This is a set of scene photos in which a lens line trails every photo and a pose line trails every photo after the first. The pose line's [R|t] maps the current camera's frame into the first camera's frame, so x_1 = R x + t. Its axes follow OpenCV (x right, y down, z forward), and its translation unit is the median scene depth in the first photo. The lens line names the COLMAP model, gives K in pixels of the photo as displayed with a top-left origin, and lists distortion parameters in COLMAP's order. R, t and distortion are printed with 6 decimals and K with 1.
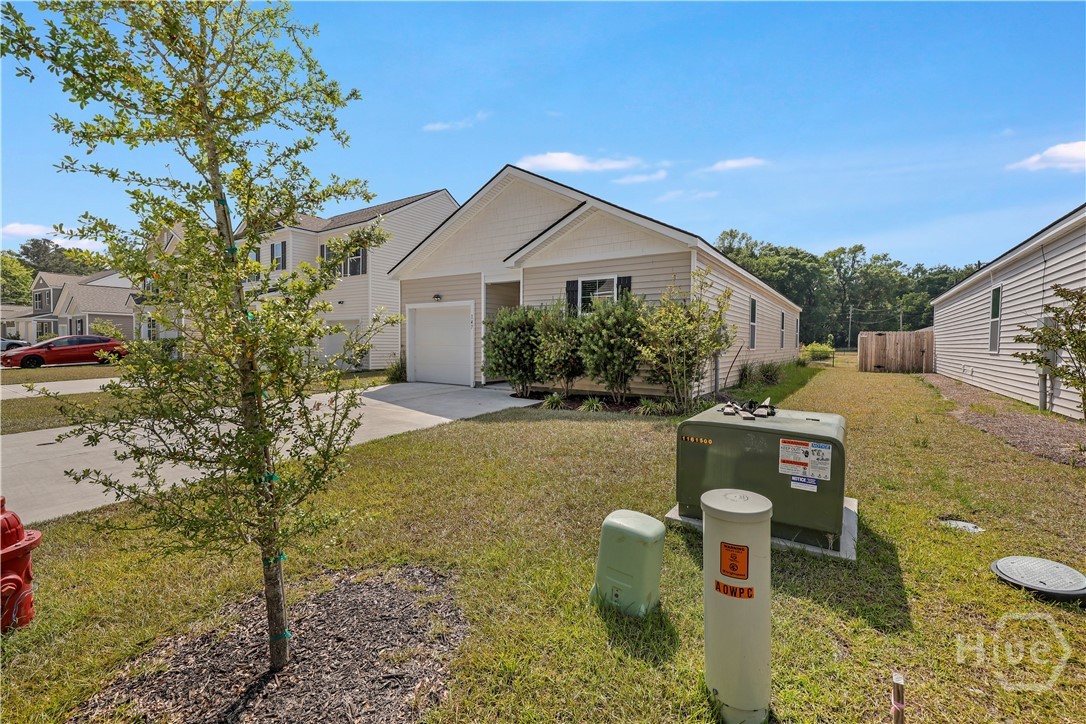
lens RADIAL K [[465.4, 0, 553.4], [0, 465.4, 360.5], [0, 0, 1]] dist [0.000785, -0.000318]
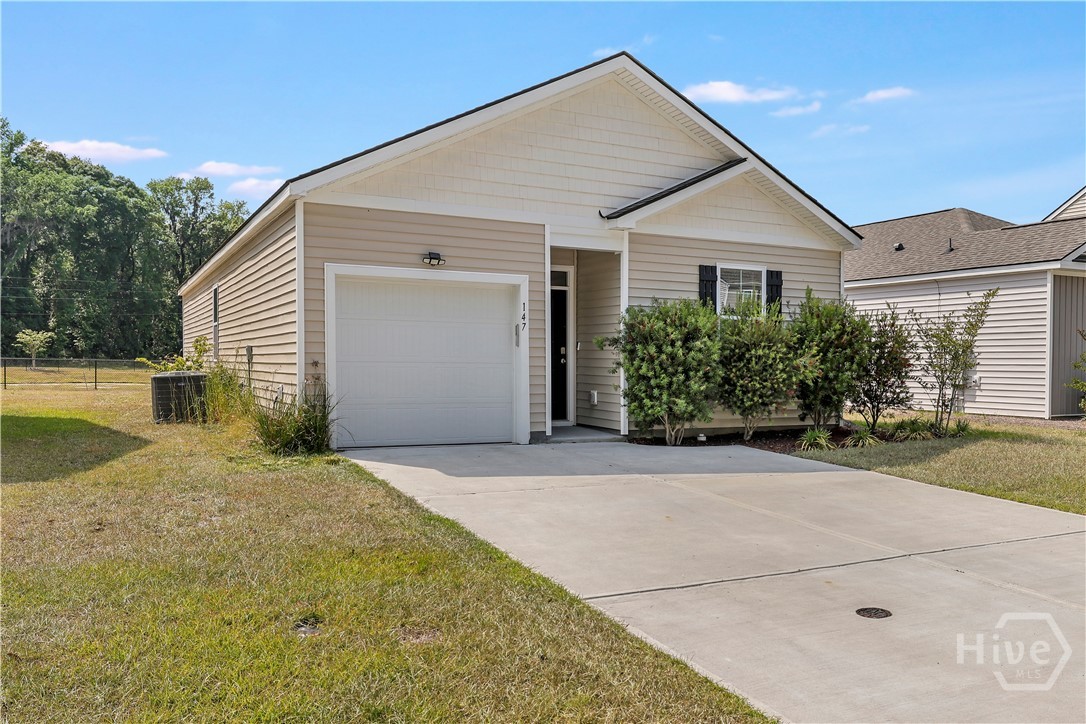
lens RADIAL K [[901.3, 0, 613.1], [0, 901.3, 394.0], [0, 0, 1]] dist [0.001257, 0.002291]
pose [[0.459236, -0.035344, 0.887611, -1.033396], [0.024824, 0.999329, 0.026949, -0.022024], [-0.887968, 0.009658, 0.459805, 0.460210]]
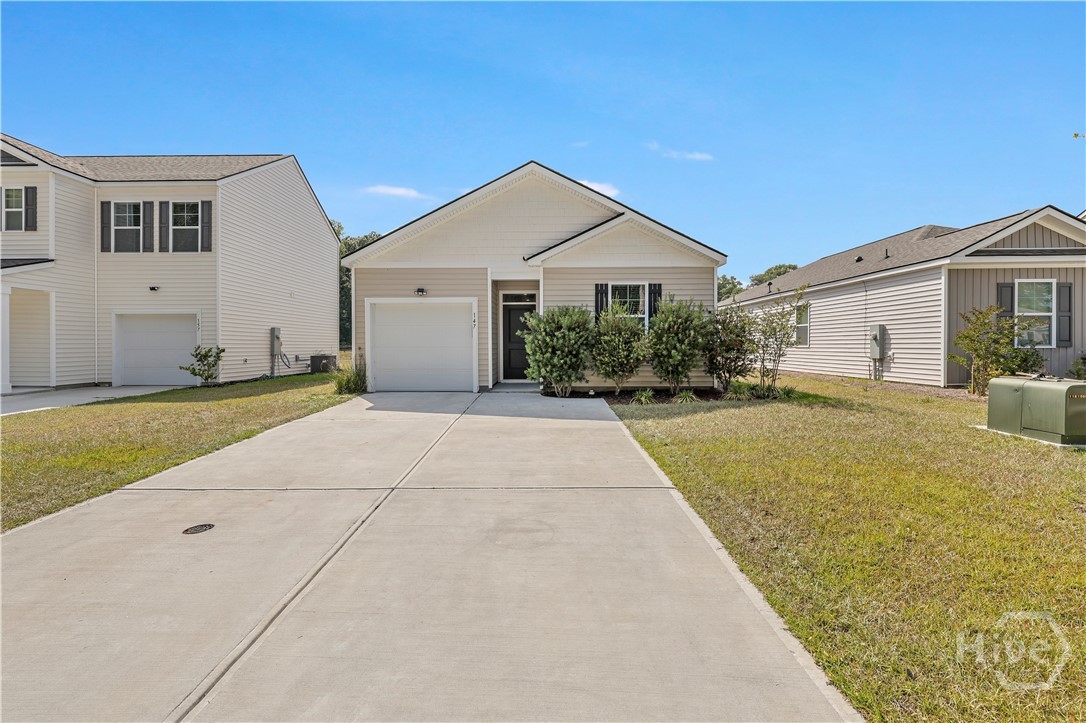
lens RADIAL K [[465.4, 0, 545.0], [0, 465.4, 349.3], [0, 0, 1]] dist [0.000785, -0.000318]
pose [[0.835416, -0.016259, 0.549378, -0.569752], [0.030287, 0.999405, -0.016479, -0.007681], [-0.548783, 0.030406, 0.835412, 0.165874]]
